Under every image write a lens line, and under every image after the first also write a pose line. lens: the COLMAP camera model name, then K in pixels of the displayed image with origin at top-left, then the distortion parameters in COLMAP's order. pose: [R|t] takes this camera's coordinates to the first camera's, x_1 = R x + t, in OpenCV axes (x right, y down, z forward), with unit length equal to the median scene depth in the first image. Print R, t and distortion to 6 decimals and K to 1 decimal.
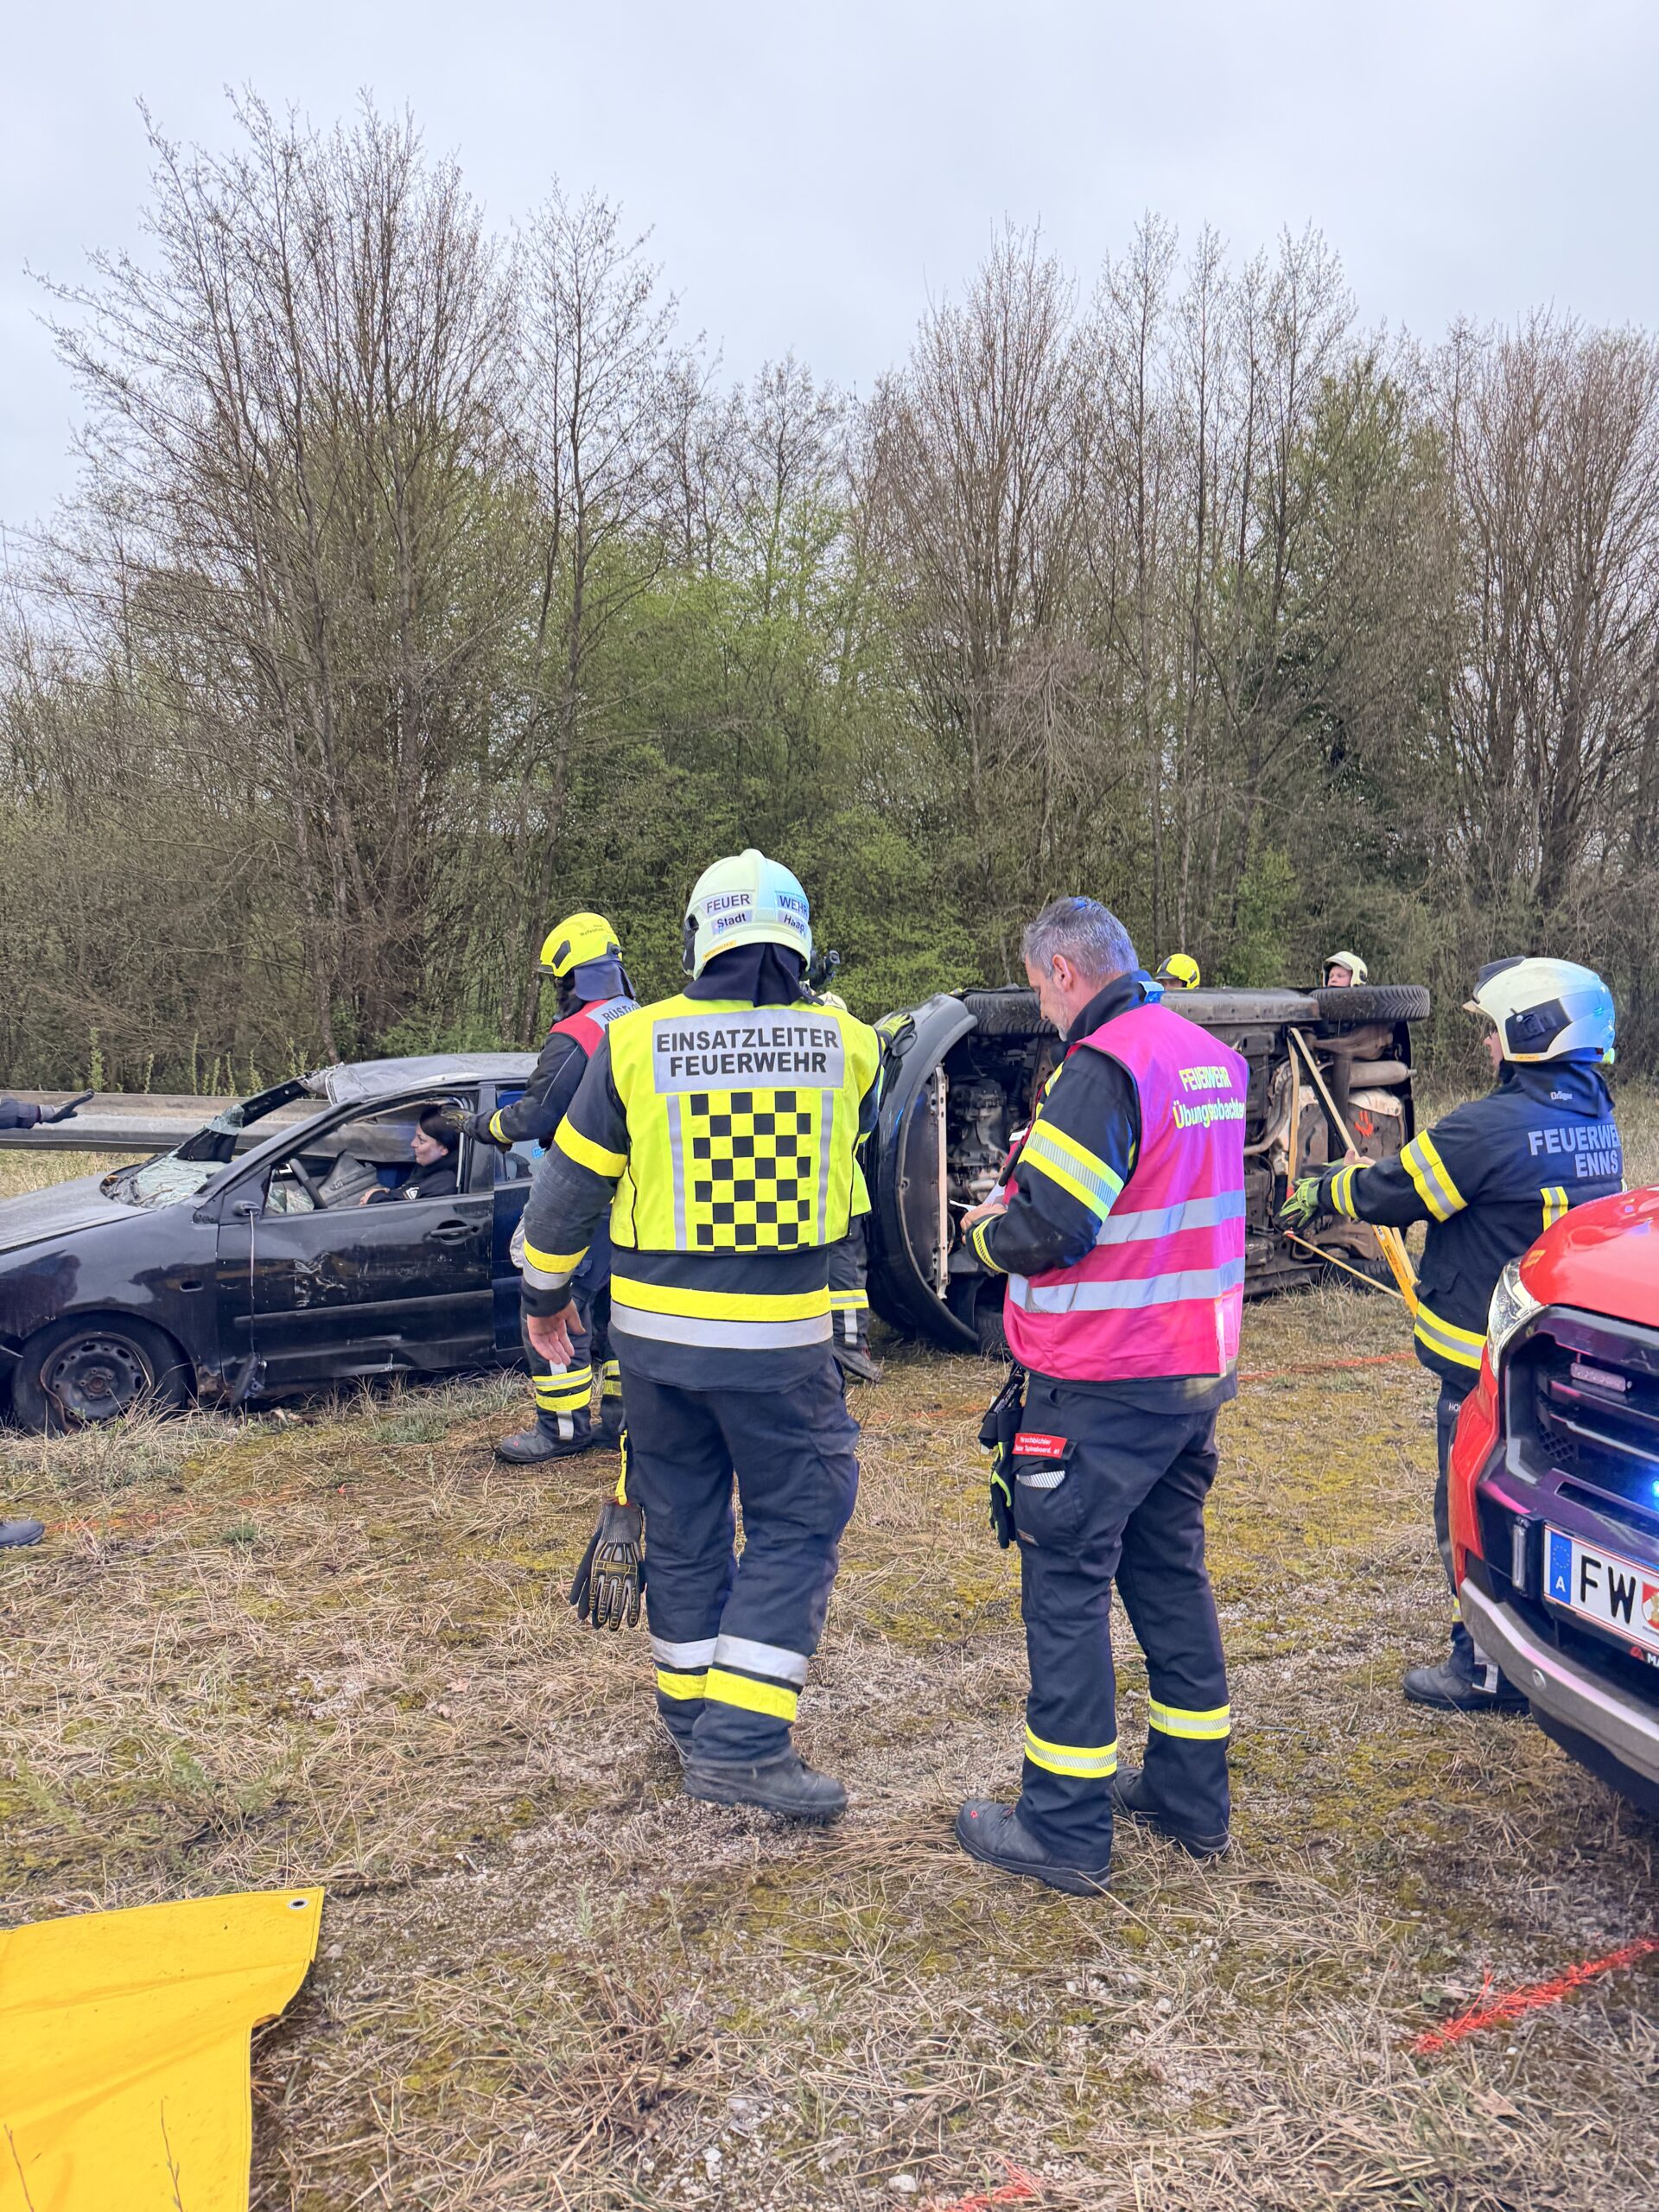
lens RADIAL K [[1548.2, 0, 793.0], [0, 1548.2, 1105.5], [0, 0, 1]] dist [0.152942, -0.280179]
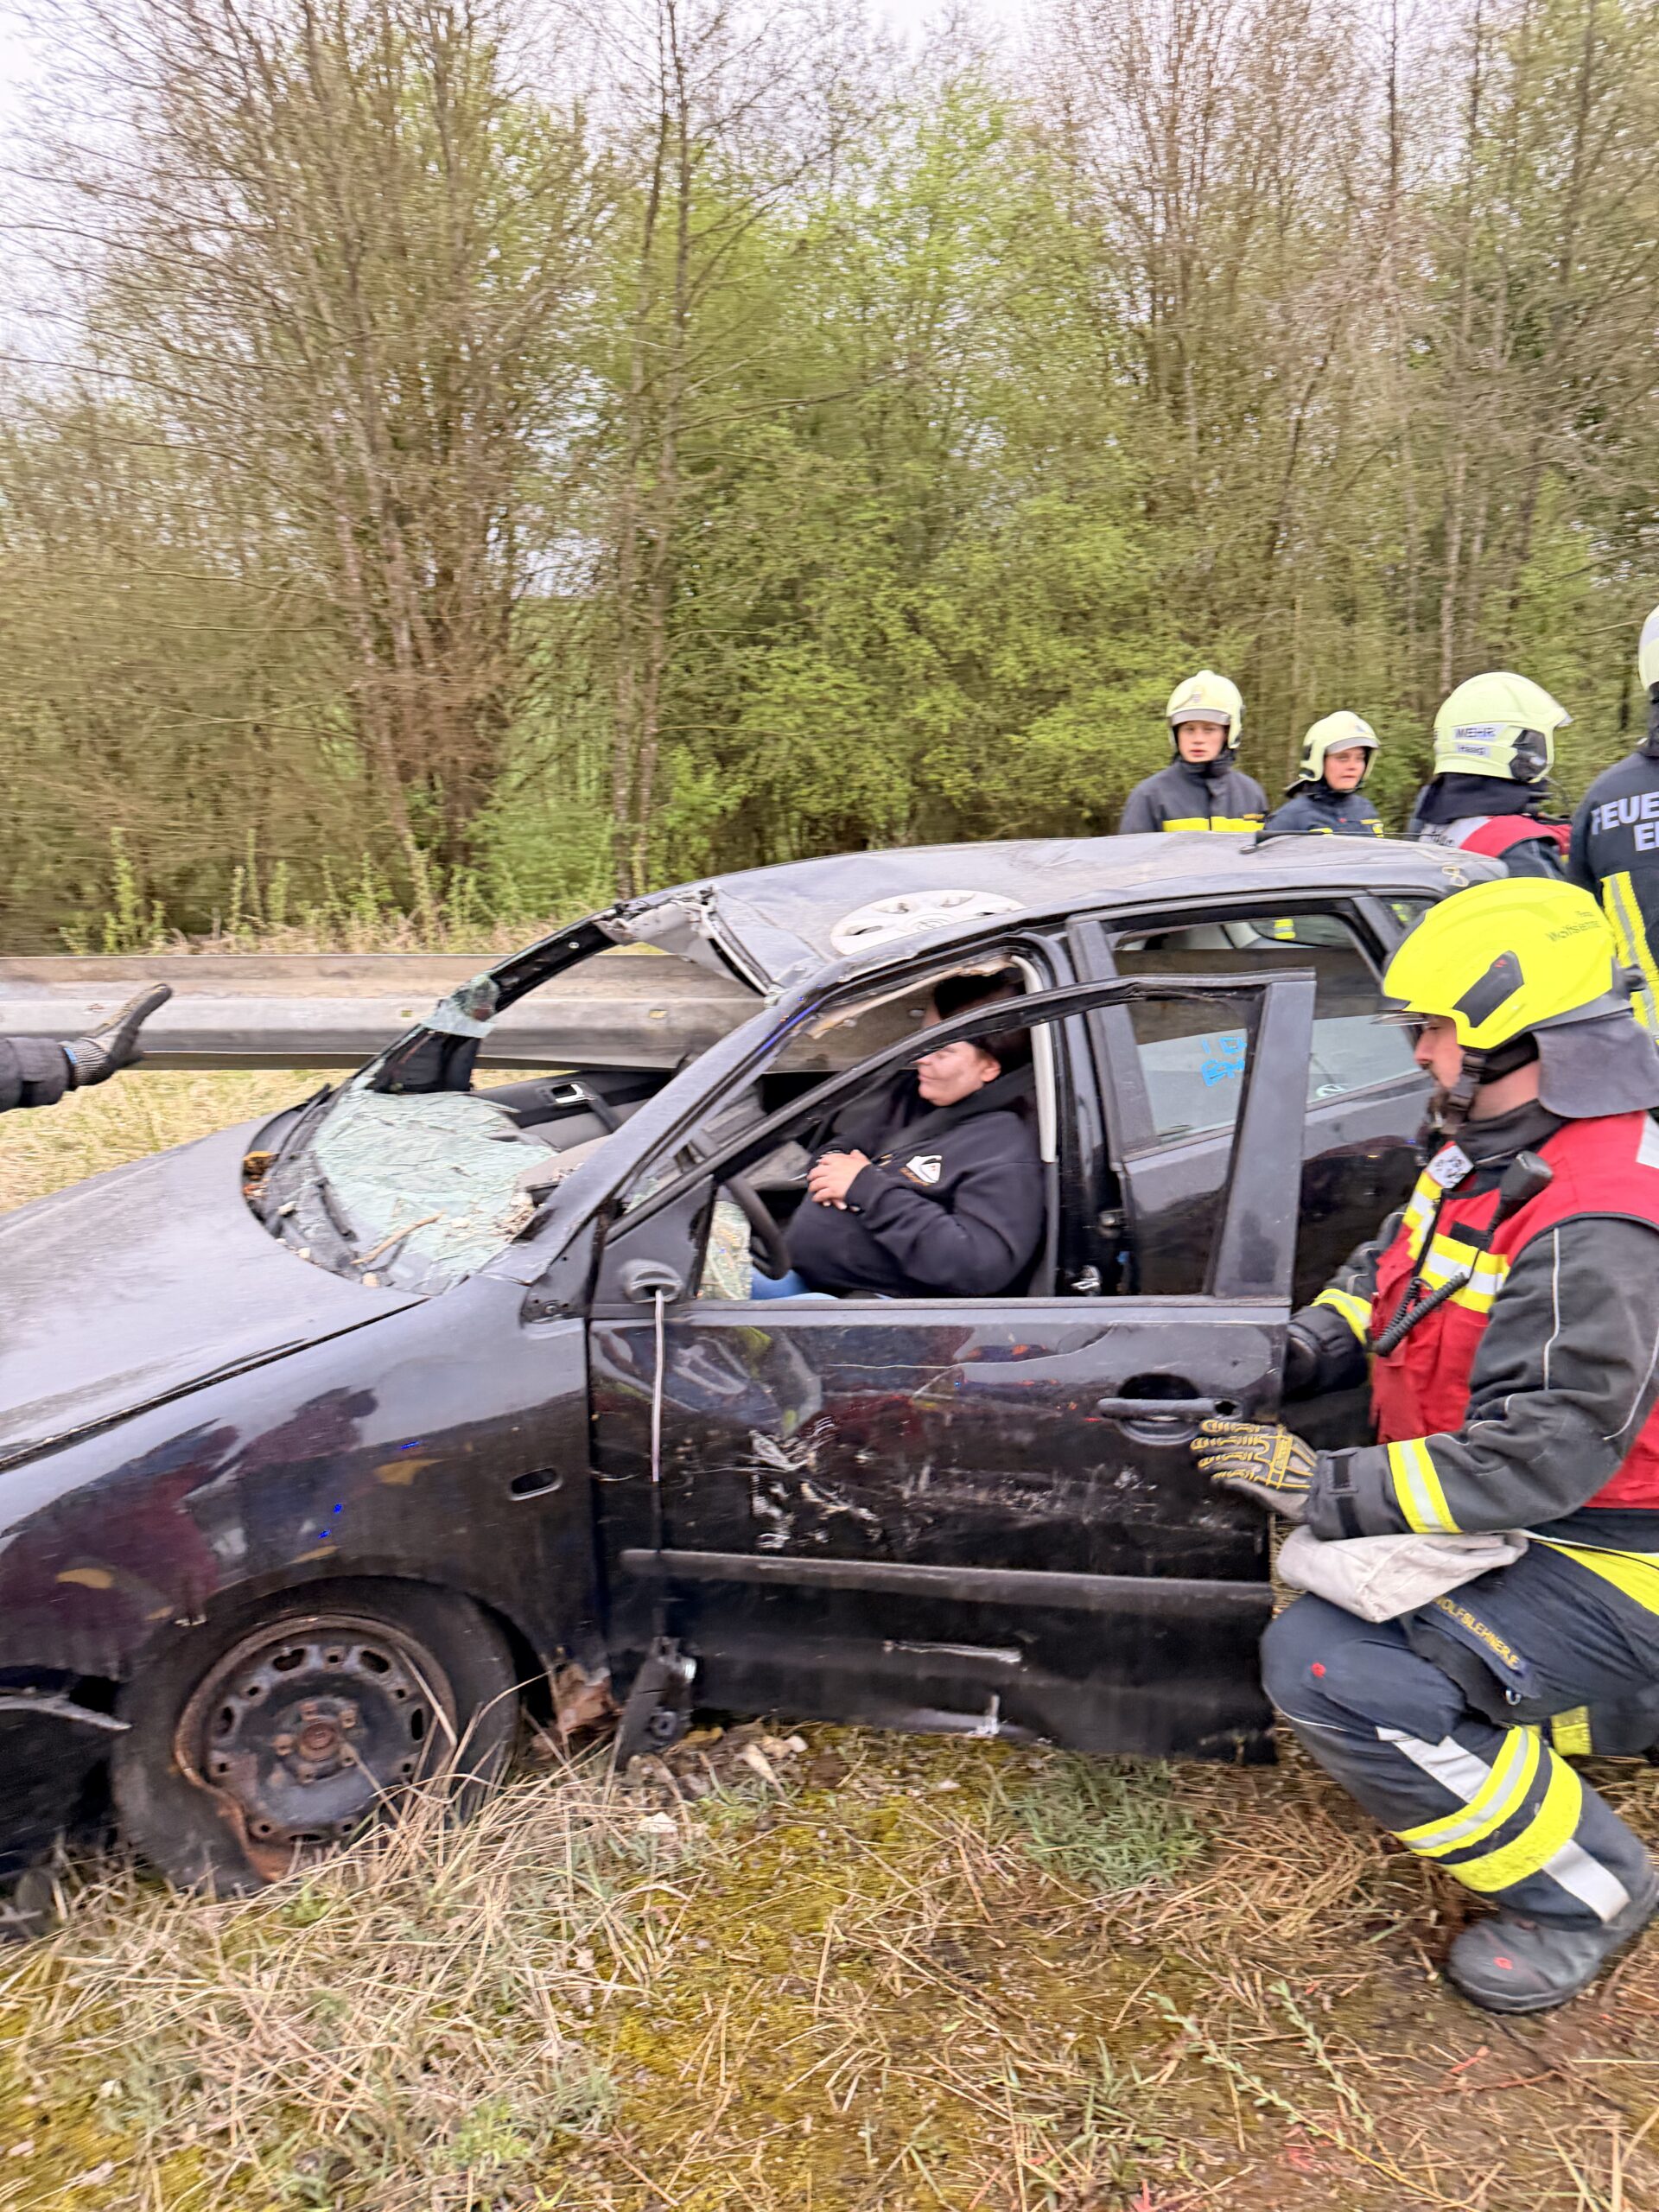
lens RADIAL K [[1548.2, 0, 793.0], [0, 1548.2, 1105.5], [0, 0, 1]] dist [0.152942, -0.280179]
pose [[0.998988, -0.043474, -0.011559, -0.295832], [0.044681, 0.988729, 0.142895, -0.028359], [0.005216, -0.143266, 0.989670, 0.603564]]
